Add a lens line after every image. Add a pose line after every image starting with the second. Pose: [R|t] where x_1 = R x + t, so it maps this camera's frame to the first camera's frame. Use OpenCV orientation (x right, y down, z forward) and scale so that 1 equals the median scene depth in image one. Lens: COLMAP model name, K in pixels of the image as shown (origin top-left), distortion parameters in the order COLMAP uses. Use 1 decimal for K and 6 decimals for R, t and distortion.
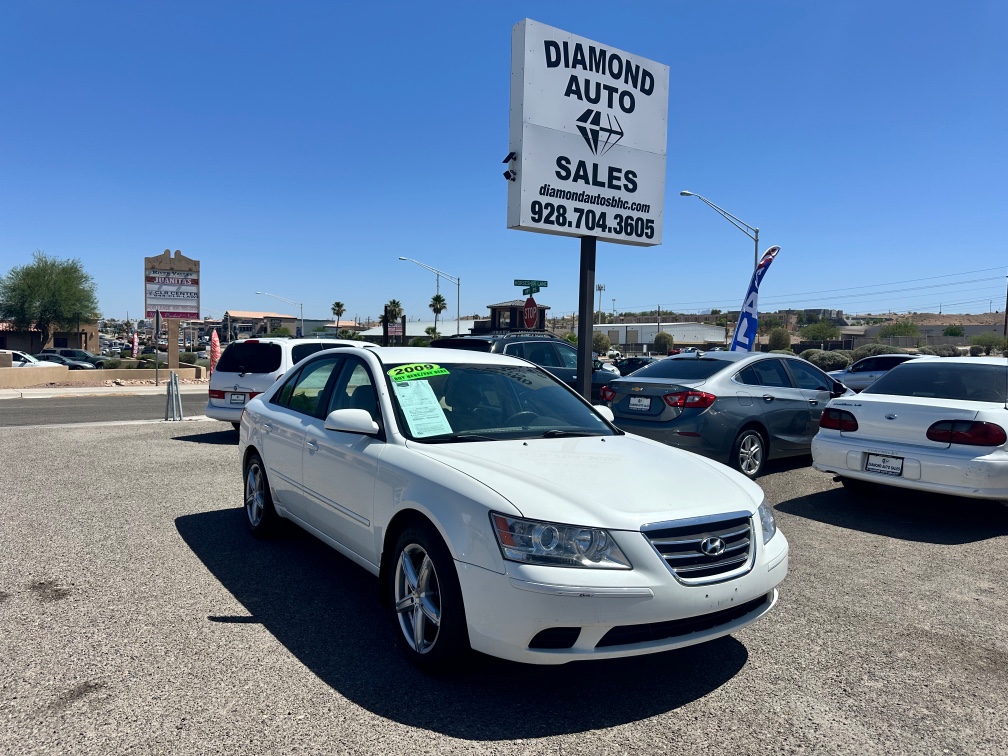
lens RADIAL K [[725.9, 0, 504.5], [0, 725.9, 377.9], [0, 0, 1]] dist [0.018328, -0.039666]
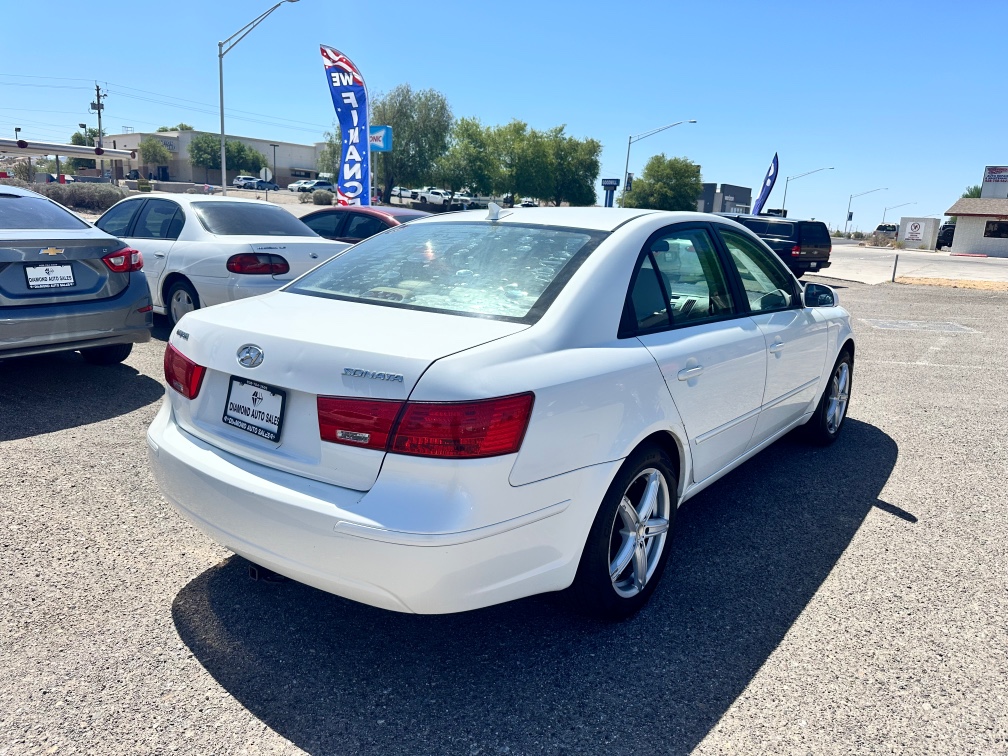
lens RADIAL K [[725.9, 0, 500.0], [0, 725.9, 383.2], [0, 0, 1]] dist [0.018328, -0.039666]
pose [[-0.314458, -0.245499, 0.916977, -0.845221], [-0.013122, 0.967011, 0.254395, -0.060921], [-0.949181, 0.067964, -0.307305, 1.429367]]
